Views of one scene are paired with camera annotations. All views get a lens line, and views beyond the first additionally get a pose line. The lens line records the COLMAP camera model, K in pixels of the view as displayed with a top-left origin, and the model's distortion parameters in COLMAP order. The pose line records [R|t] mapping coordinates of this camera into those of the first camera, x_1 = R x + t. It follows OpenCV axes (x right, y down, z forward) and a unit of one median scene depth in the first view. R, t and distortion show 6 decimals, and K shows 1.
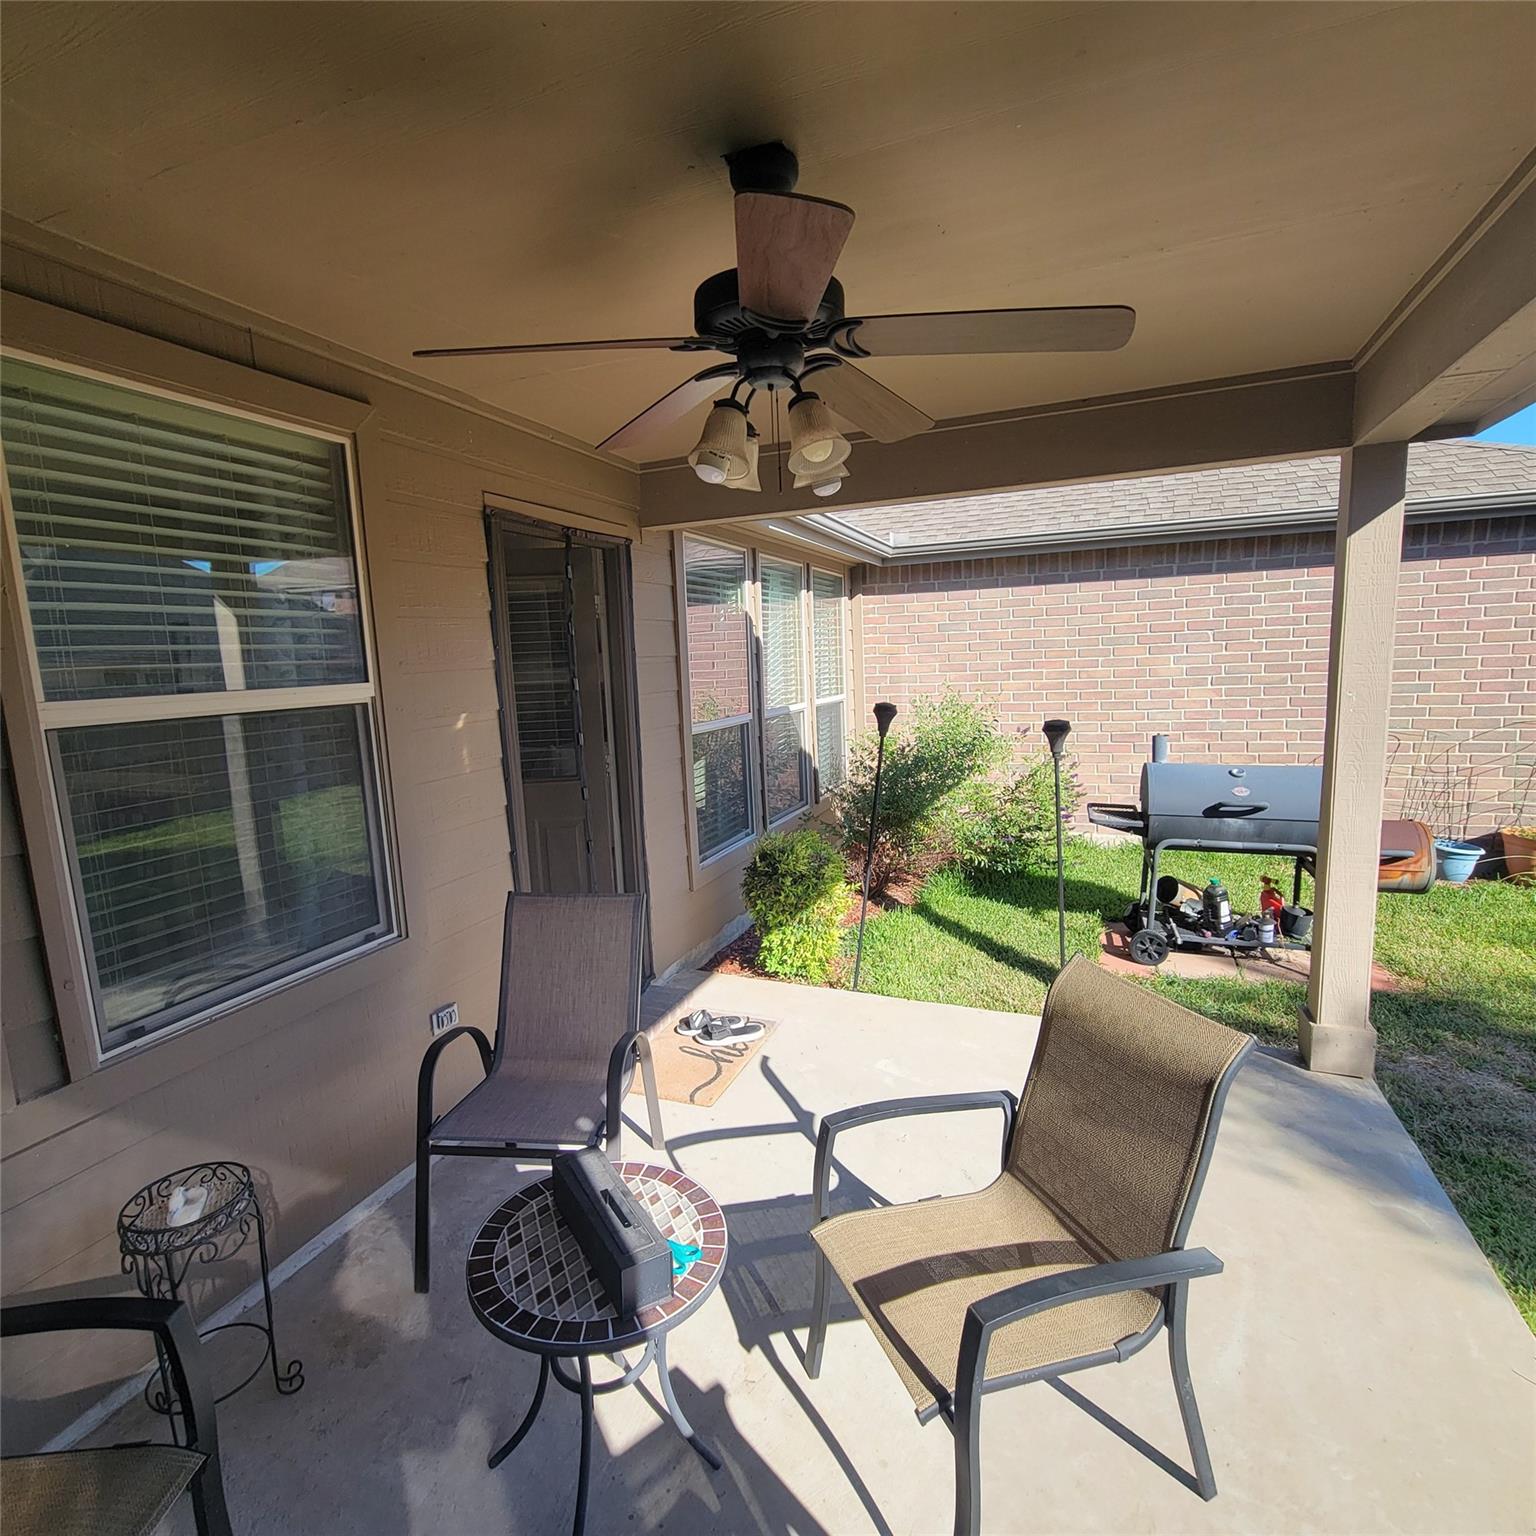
lens RADIAL K [[845.3, 0, 761.4], [0, 845.3, 779.9], [0, 0, 1]] dist [0.007037, -0.001342]
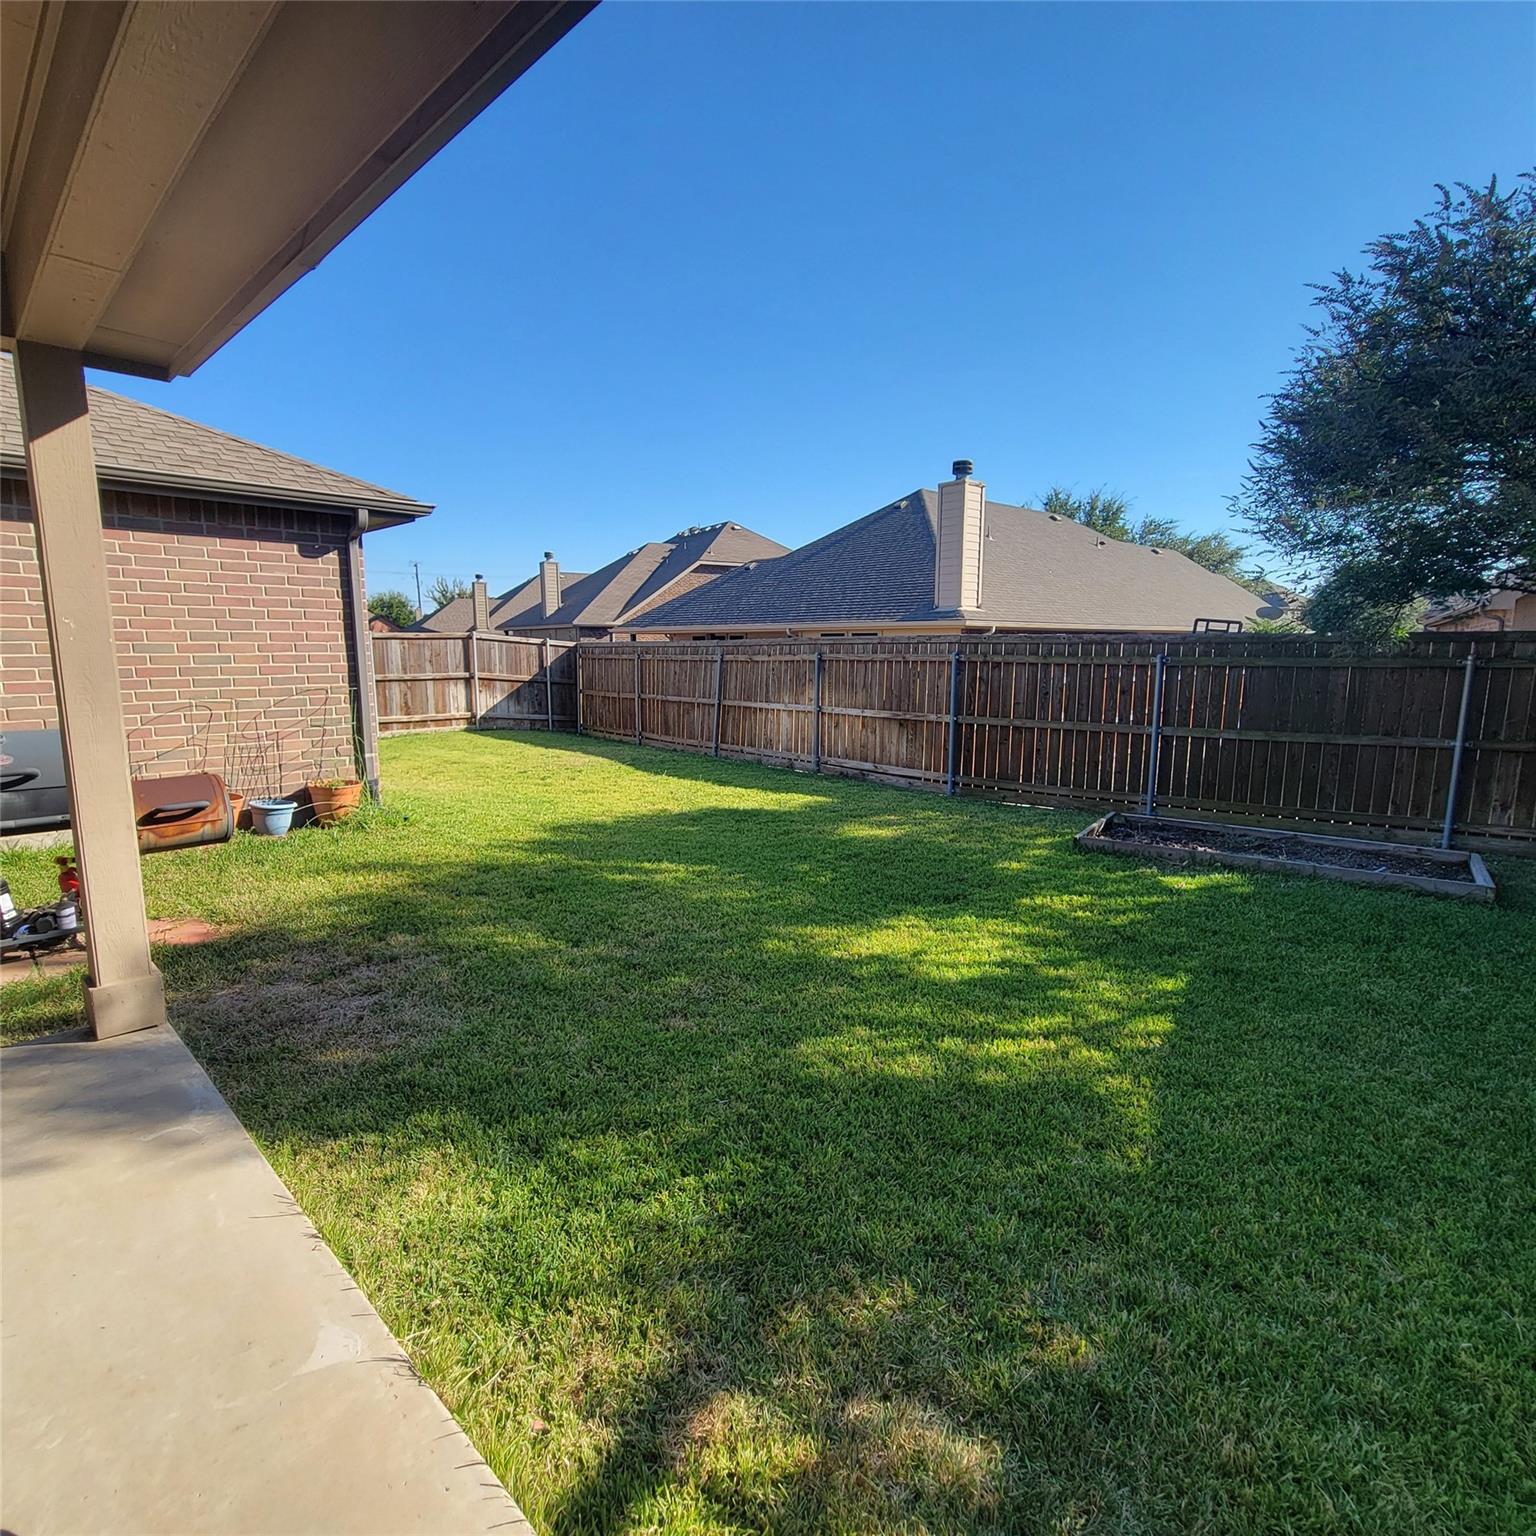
lens RADIAL K [[845.3, 0, 761.8], [0, 845.3, 774.9], [0, 0, 1]] dist [0.007037, -0.001342]
pose [[0.379150, -0.105439, 0.919308, 0.072875], [0.108296, 0.991716, 0.069079, 0.049308], [-0.918976, 0.073366, 0.387428, -0.017650]]
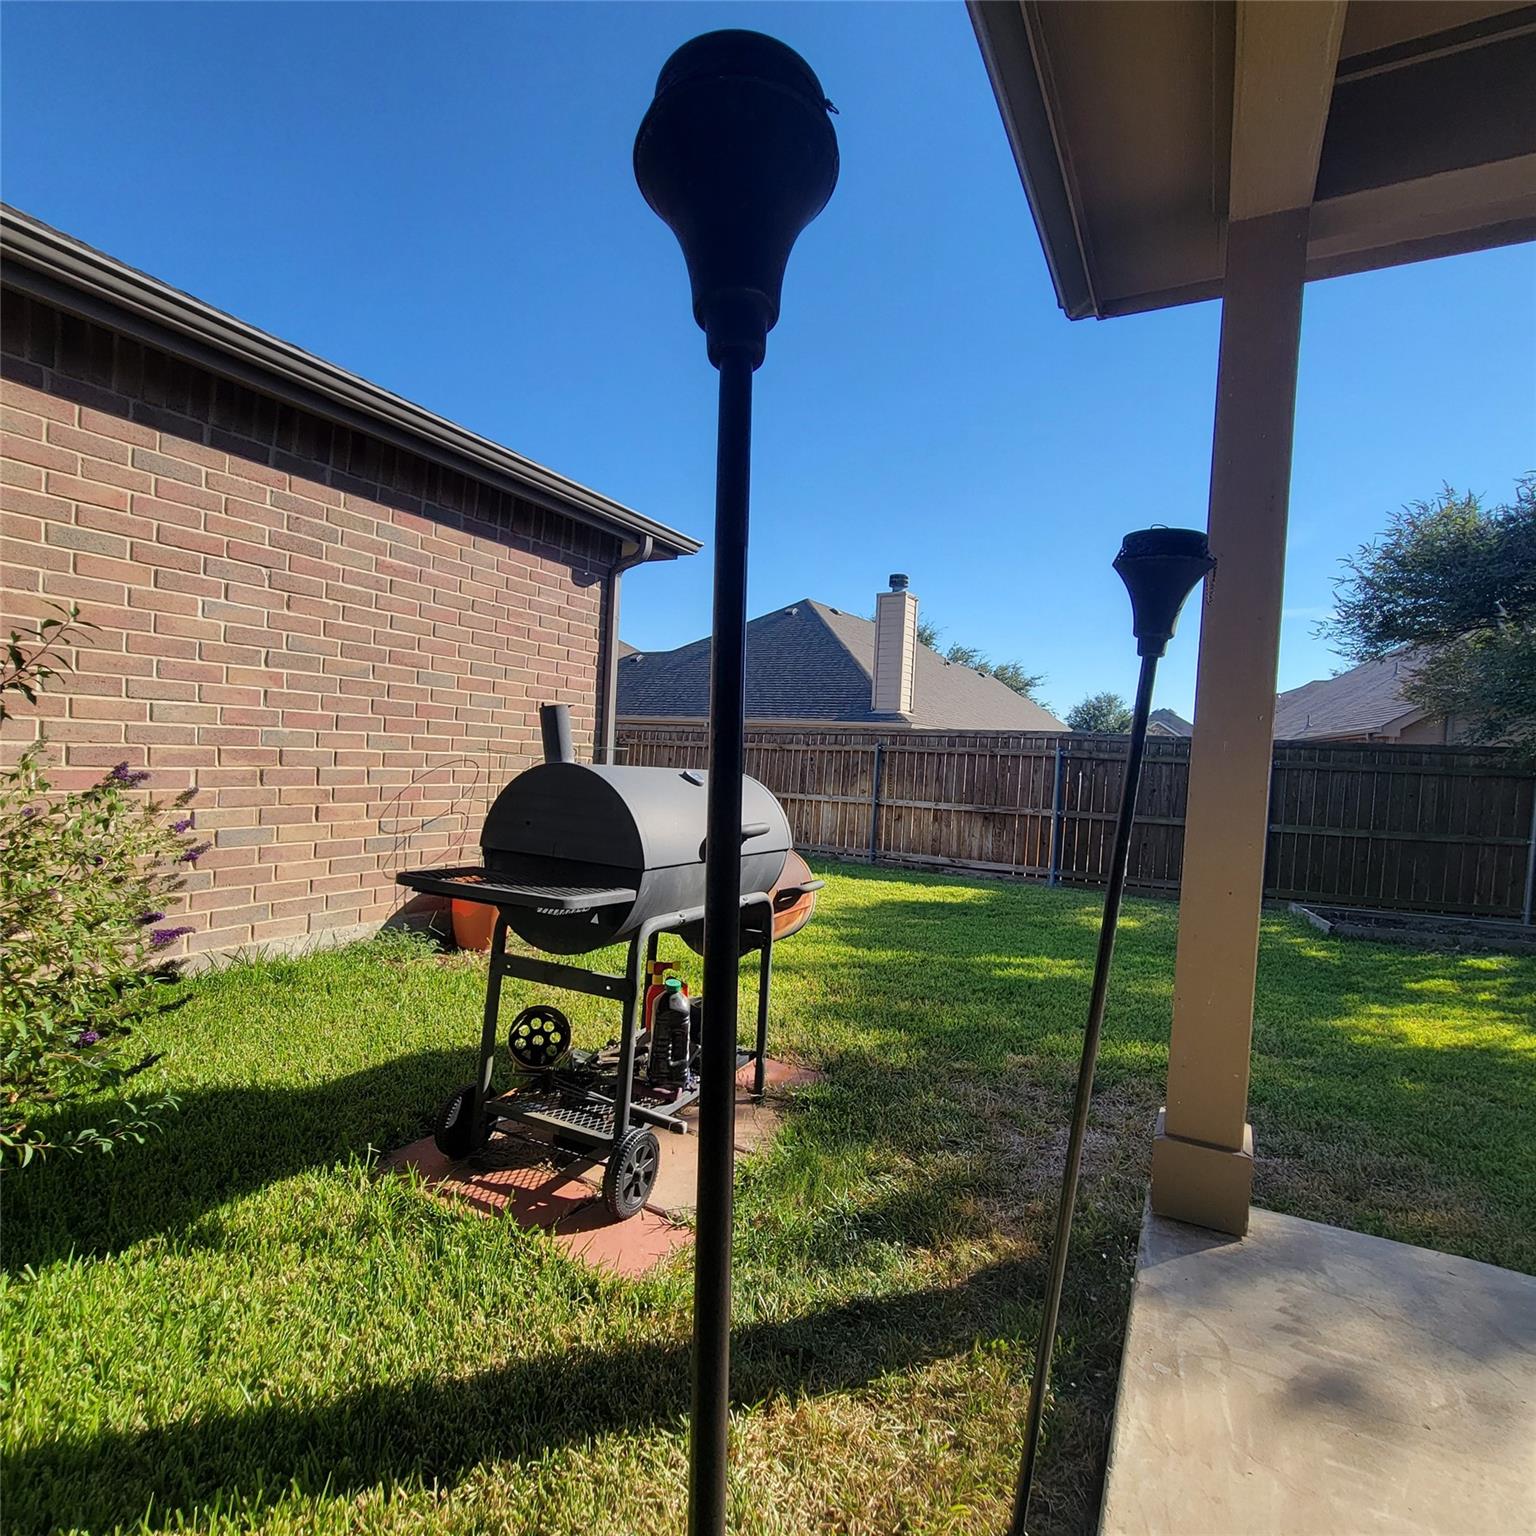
lens RADIAL K [[845.3, 0, 765.7], [0, 845.3, 777.4], [0, 0, 1]] dist [0.007037, -0.001342]
pose [[0.089203, 0.014422, 0.995909, 0.006724], [0.079904, 0.996569, -0.021589, 0.000566], [-0.992803, 0.081503, 0.087745, 1.007725]]
